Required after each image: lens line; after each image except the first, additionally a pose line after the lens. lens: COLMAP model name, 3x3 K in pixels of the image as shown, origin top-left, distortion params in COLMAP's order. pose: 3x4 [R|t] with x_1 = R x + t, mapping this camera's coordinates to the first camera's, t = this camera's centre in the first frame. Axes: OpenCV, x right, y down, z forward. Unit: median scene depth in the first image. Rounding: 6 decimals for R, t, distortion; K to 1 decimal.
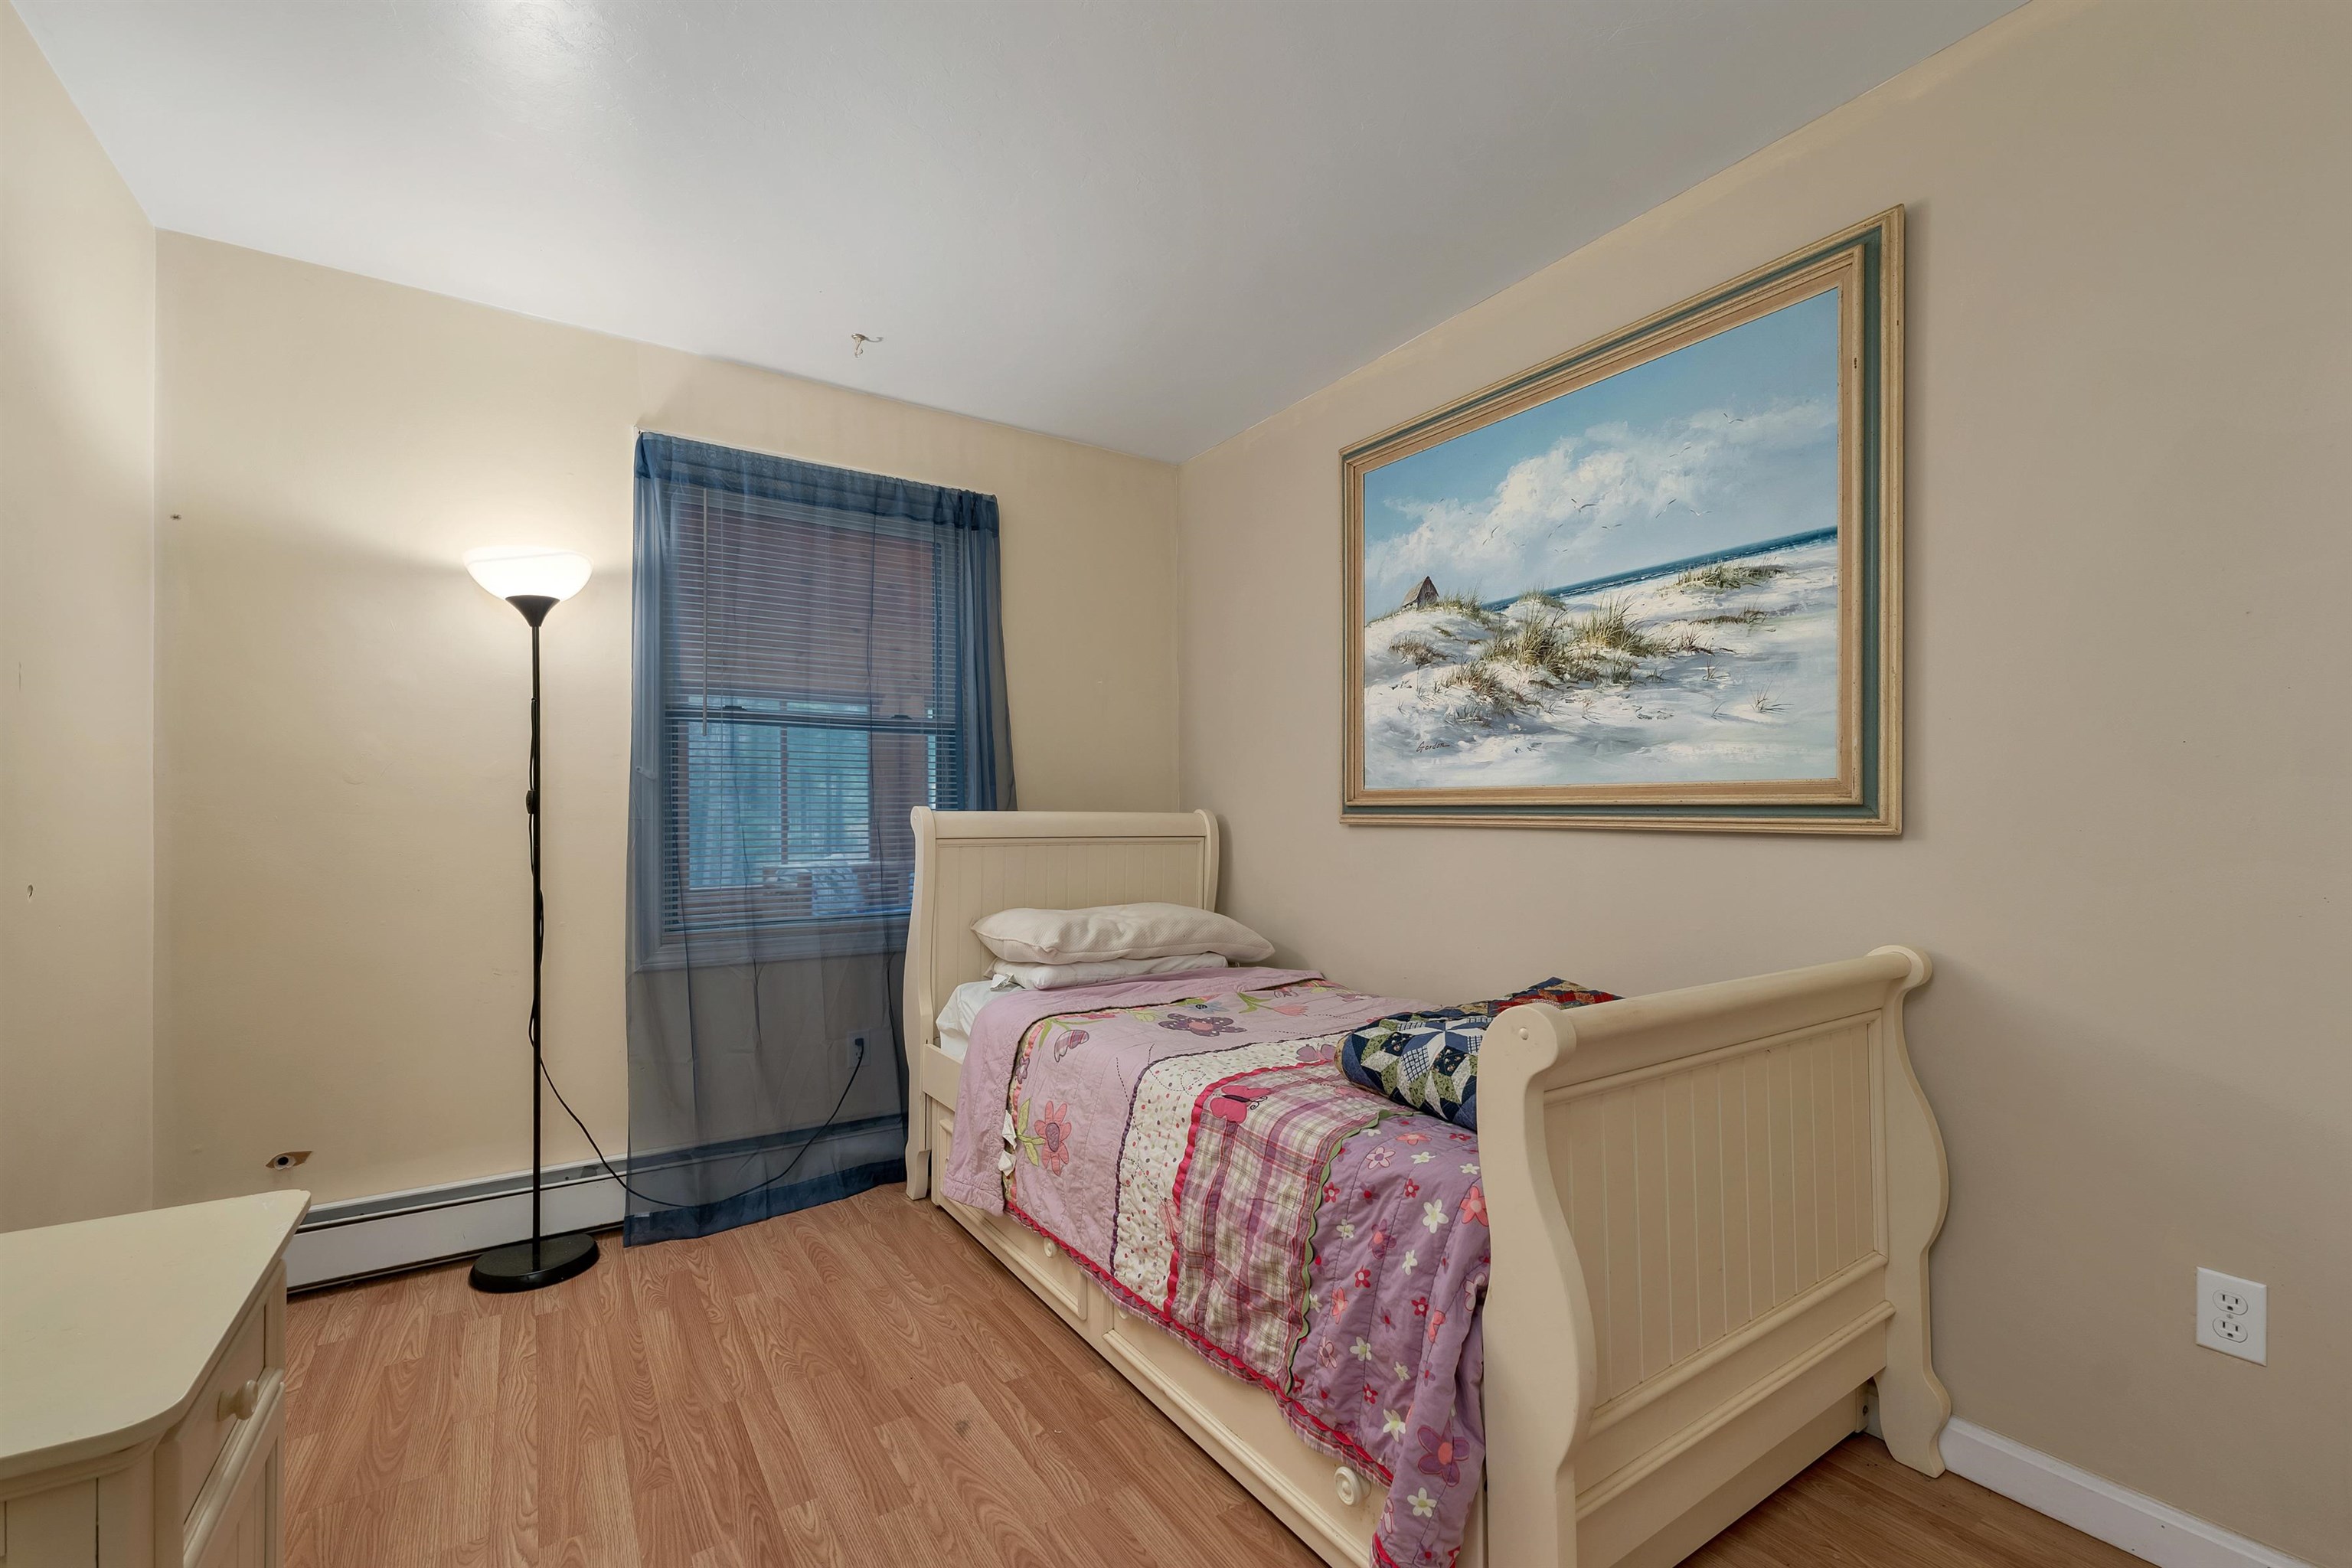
lens RADIAL K [[986.3, 0, 1168.6], [0, 986.3, 797.5], [0, 0, 1]] dist [0.001207, -0.000178]
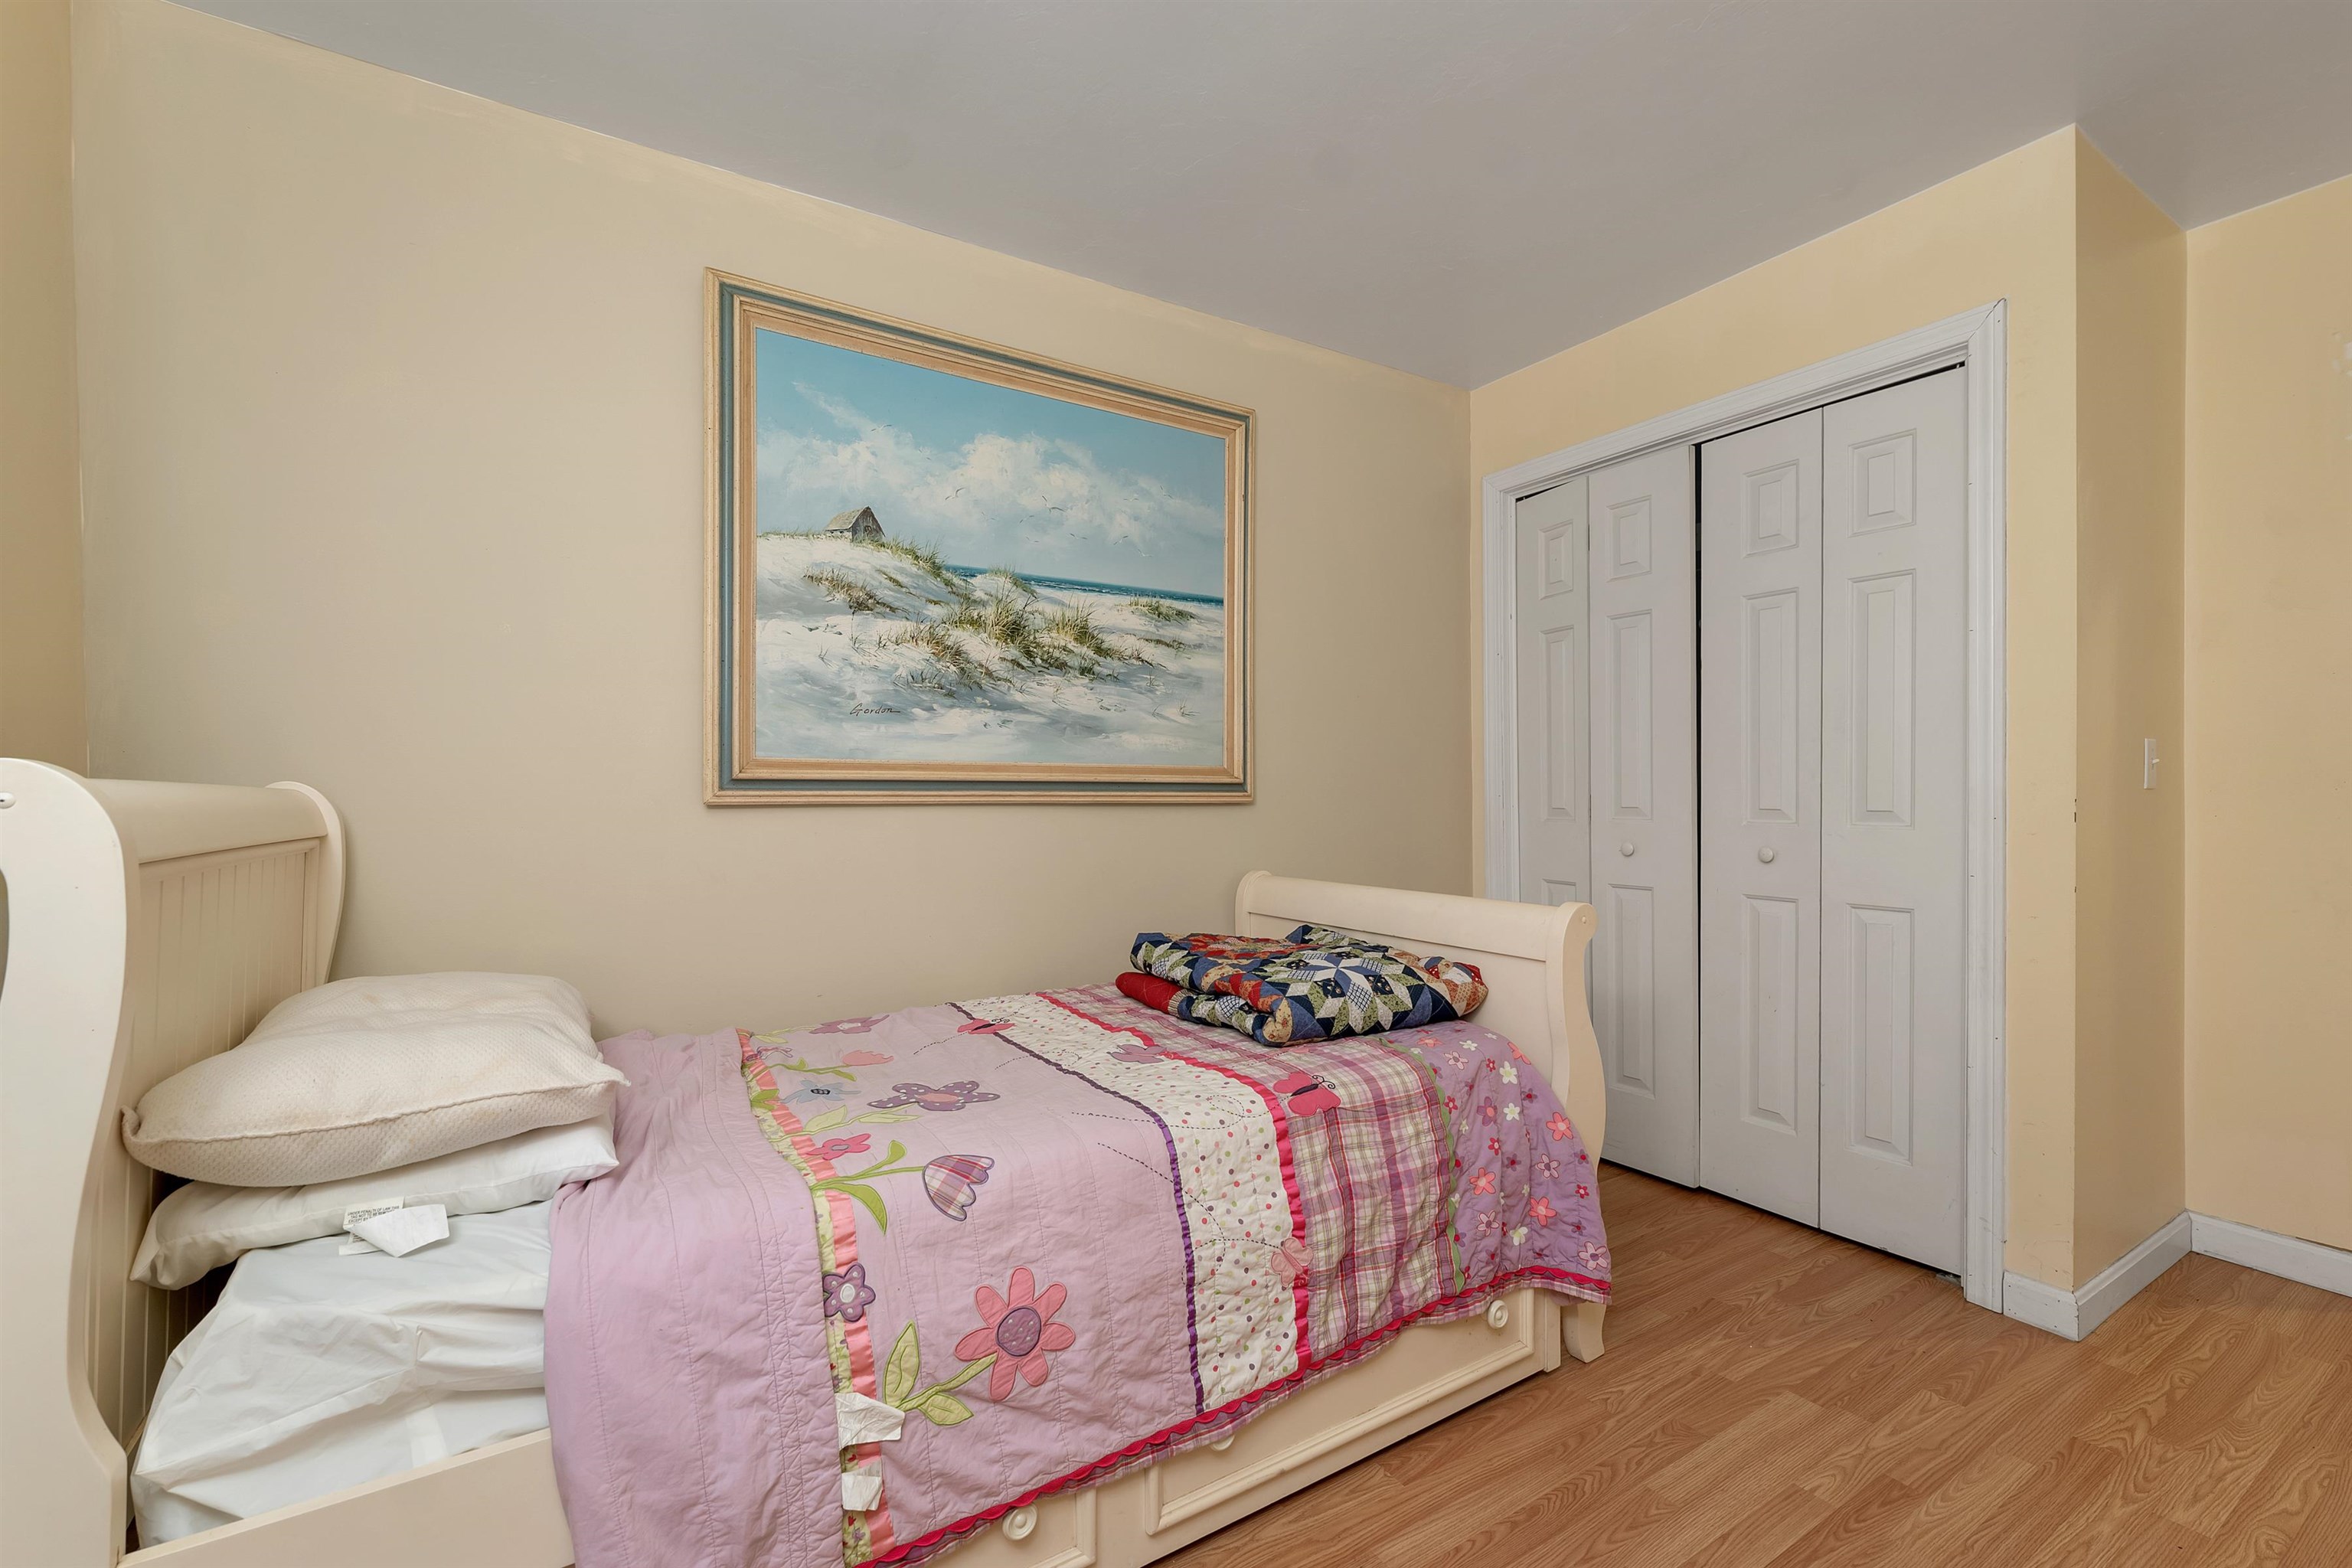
lens RADIAL K [[986.3, 0, 1165.4], [0, 986.3, 788.3], [0, 0, 1]] dist [0.001207, -0.000178]
pose [[0.021977, 0.004280, 0.999749, -0.663310], [-0.013380, 0.999903, -0.003986, 0.017420], [-0.999669, -0.013289, 0.022032, 0.846235]]
